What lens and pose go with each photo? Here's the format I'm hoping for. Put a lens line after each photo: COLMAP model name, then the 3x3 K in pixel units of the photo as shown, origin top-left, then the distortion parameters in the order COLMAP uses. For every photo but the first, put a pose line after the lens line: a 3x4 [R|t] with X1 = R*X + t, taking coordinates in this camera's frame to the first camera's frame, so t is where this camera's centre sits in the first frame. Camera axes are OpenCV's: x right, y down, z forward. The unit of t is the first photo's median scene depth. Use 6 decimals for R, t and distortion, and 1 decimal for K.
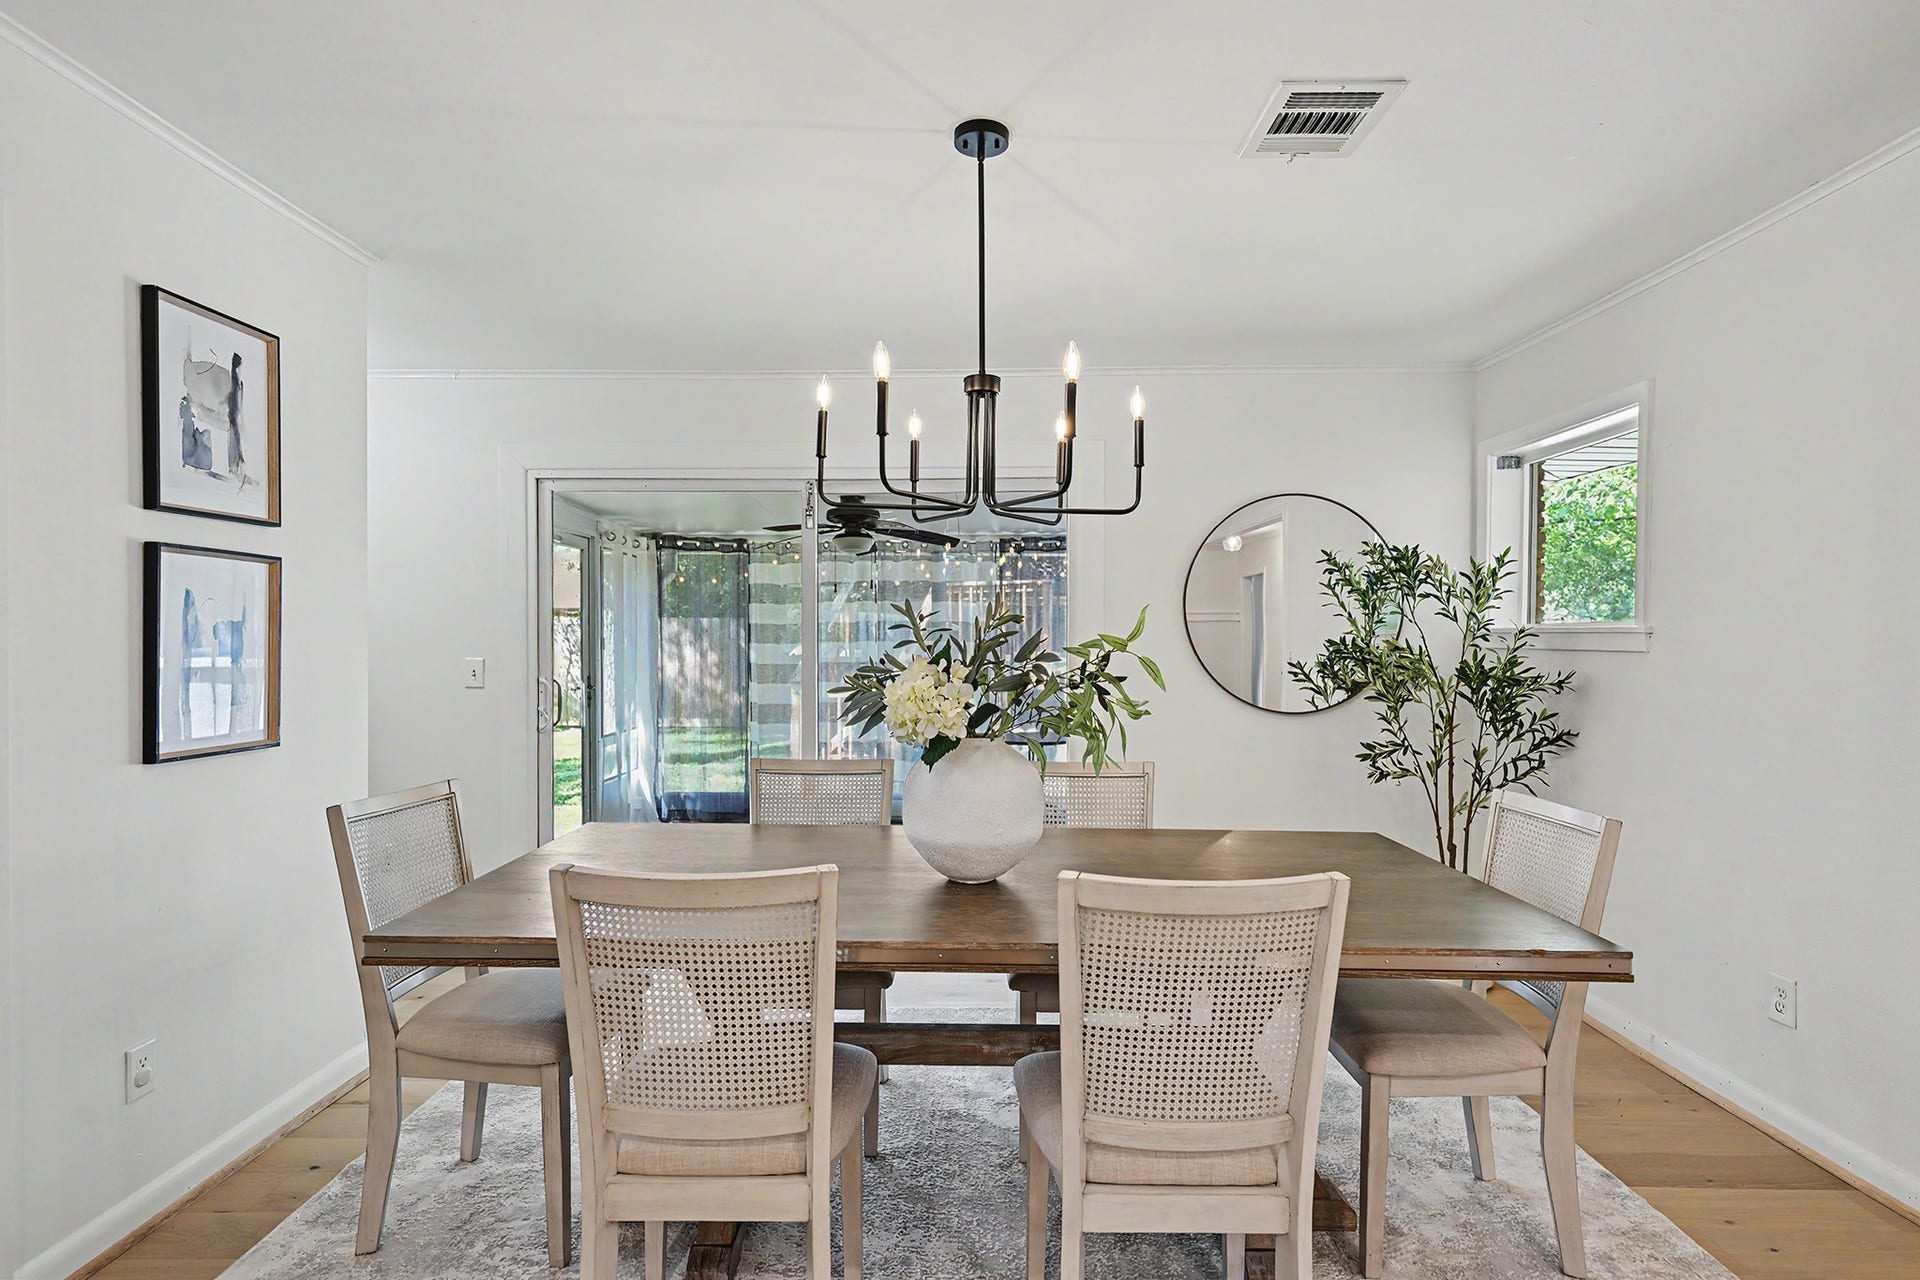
lens RADIAL K [[1007.3, 0, 959.7], [0, 1007.3, 646.0], [0, 0, 1]] dist [0.004056, 0.000903]
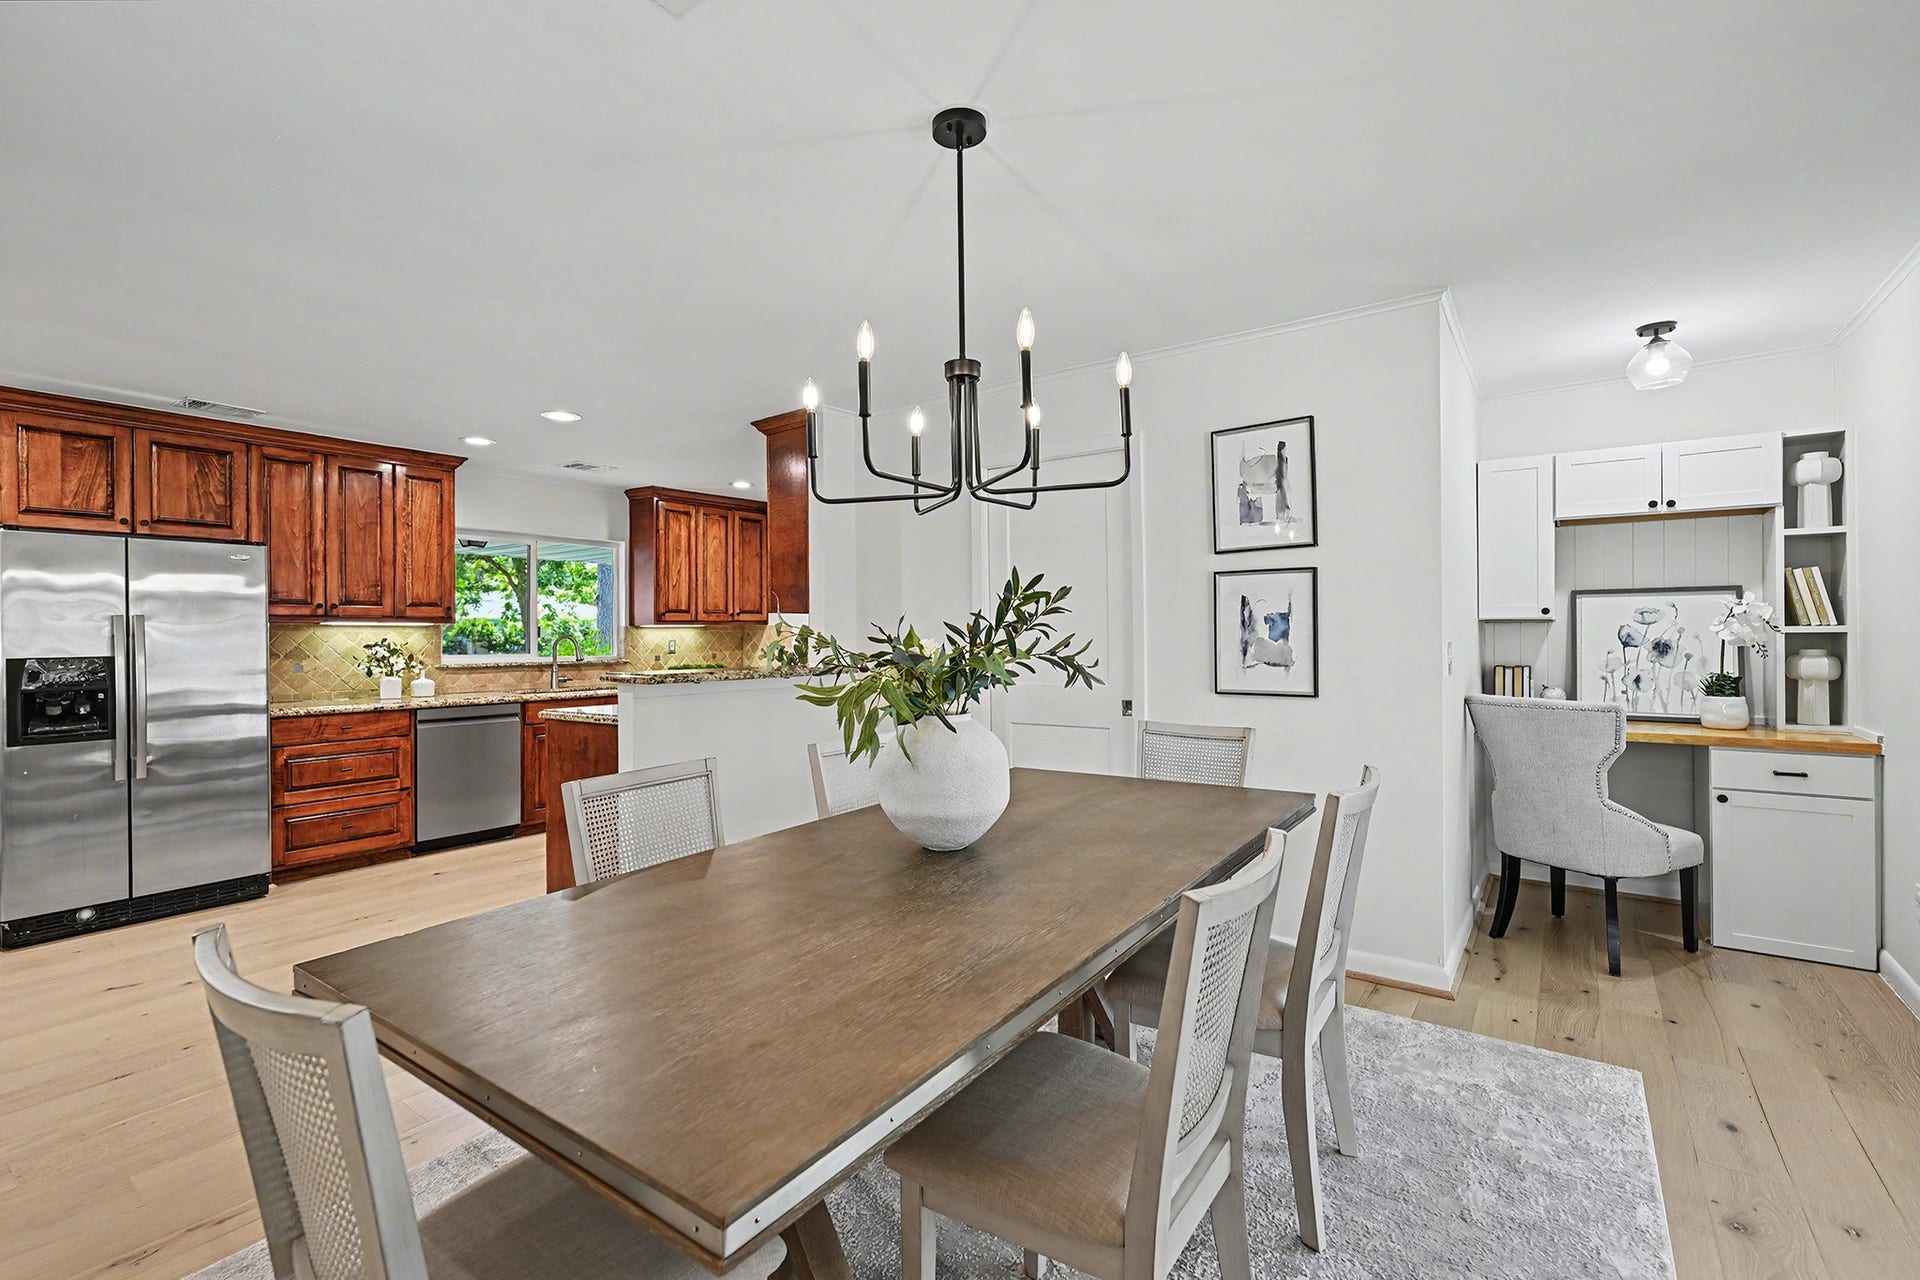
lens RADIAL K [[878.7, 0, 957.7], [0, 878.7, 636.1], [0, 0, 1]] dist [0.004518, 0.000707]
pose [[-0.575462, 0.003440, -0.817821, 0.718378], [0.003960, 0.999991, 0.001420, 0.007447], [0.817819, -0.002421, -0.575470, 1.446071]]
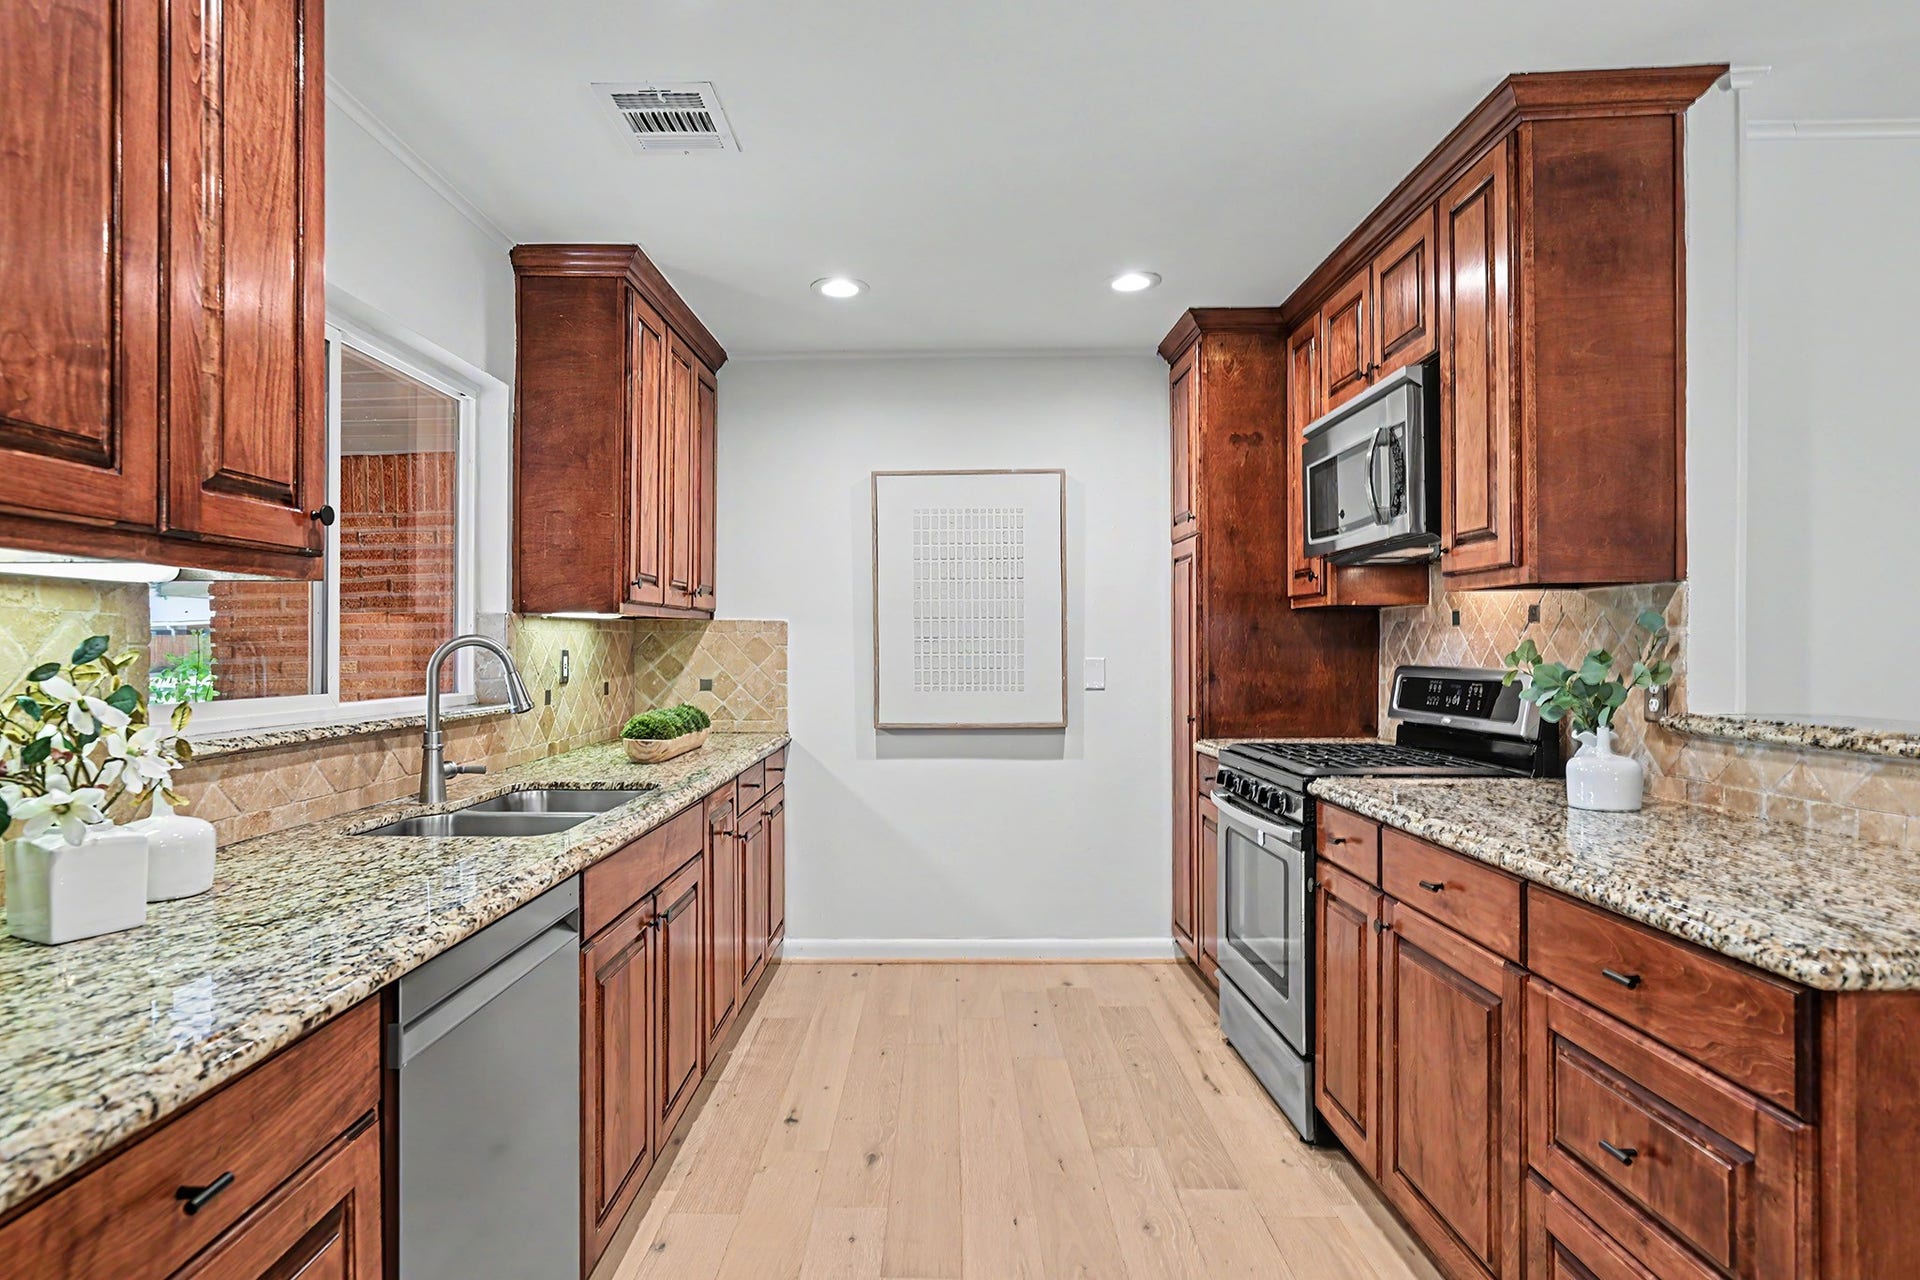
lens RADIAL K [[878.7, 0, 957.7], [0, 878.7, 636.1], [0, 0, 1]] dist [0.004518, 0.000707]
pose [[0.031269, -0.007141, -0.999486, 0.152900], [0.000410, 0.999974, -0.007131, 0.007023], [0.999511, -0.000187, 0.031271, -0.621855]]
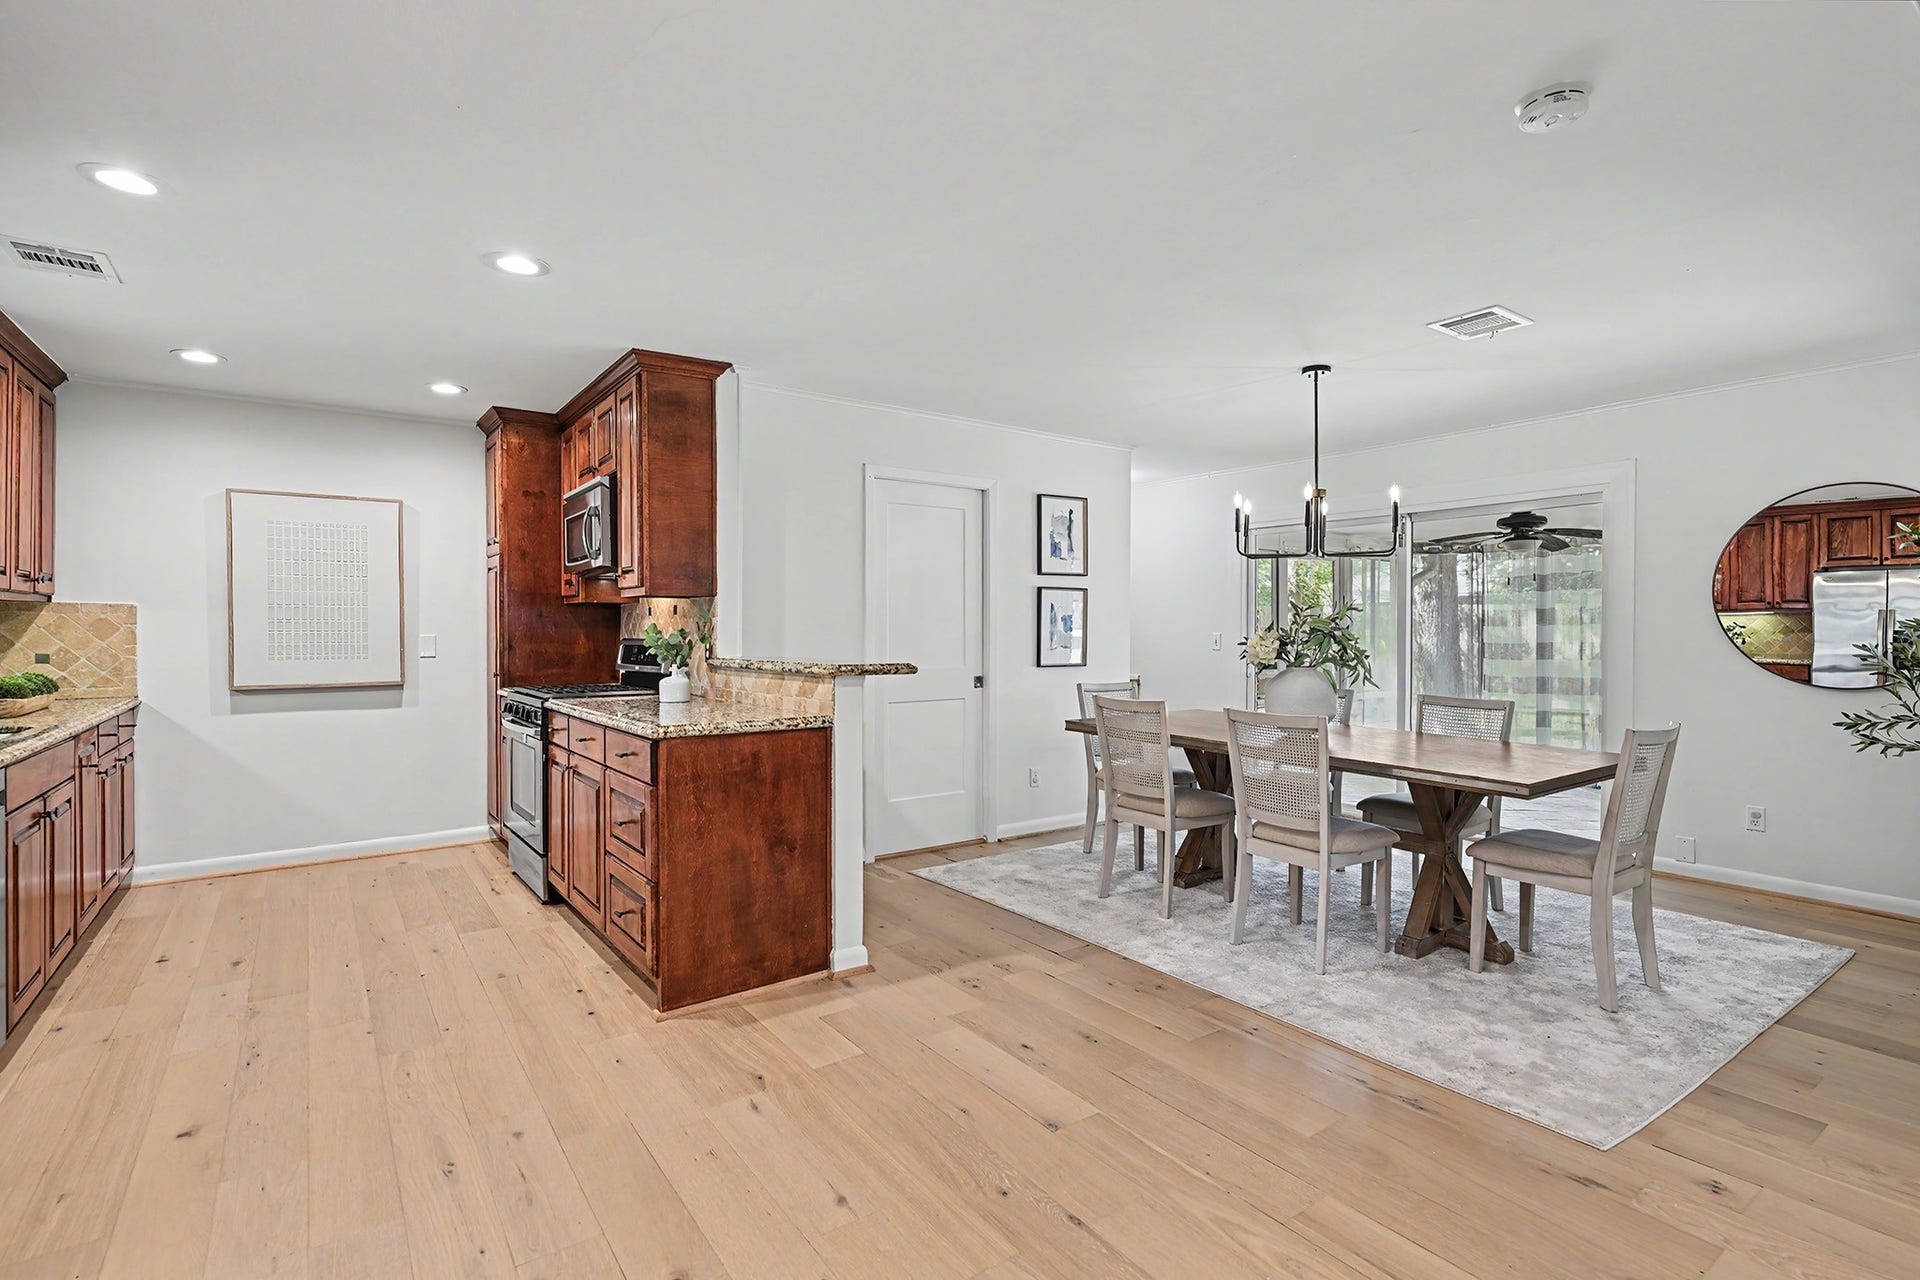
lens RADIAL K [[919.1, 0, 957.9], [0, 919.1, 637.4], [0, 0, 1]] dist [0.000670, 0.000163]
pose [[0.593215, 0.008518, -0.804999, 1.024509], [-0.003905, 0.999963, 0.007703, 0.015280], [0.805034, -0.001427, 0.593226, -0.626197]]
